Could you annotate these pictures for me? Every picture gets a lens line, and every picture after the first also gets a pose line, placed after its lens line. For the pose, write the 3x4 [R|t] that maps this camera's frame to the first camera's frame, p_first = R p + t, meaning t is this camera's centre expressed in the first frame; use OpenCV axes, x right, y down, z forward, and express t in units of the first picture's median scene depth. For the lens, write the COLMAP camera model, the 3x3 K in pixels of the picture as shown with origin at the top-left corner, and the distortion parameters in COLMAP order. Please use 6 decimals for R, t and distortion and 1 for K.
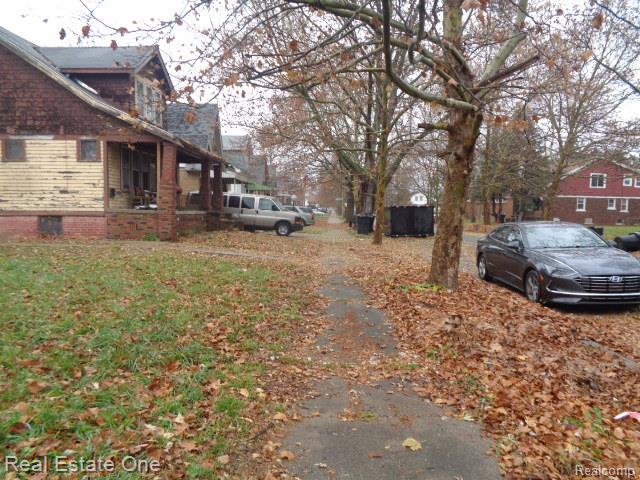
lens RADIAL K [[475.4, 0, 322.4], [0, 475.4, 239.8], [0, 0, 1]] dist [-0.003822, 0.003658]
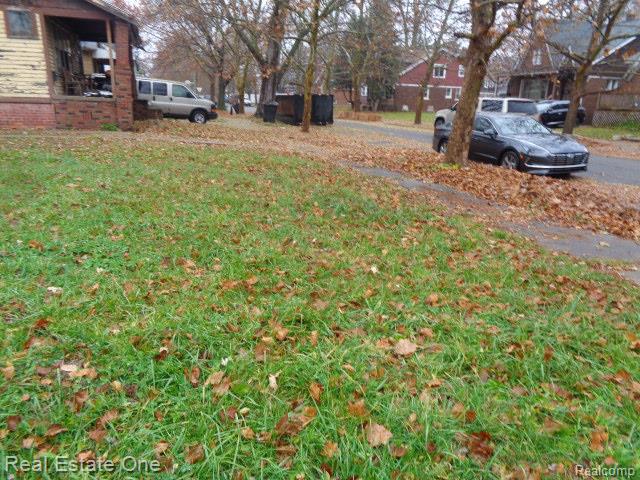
lens RADIAL K [[467.6, 0, 320.0], [0, 467.6, 240.0], [0, 0, 1]] dist [0.022377, 0.000235]
pose [[0.947841, -0.081314, 0.308198, -0.267264], [0.006647, 0.971745, 0.235941, -0.005118], [-0.318675, -0.221586, 0.921600, -0.065566]]
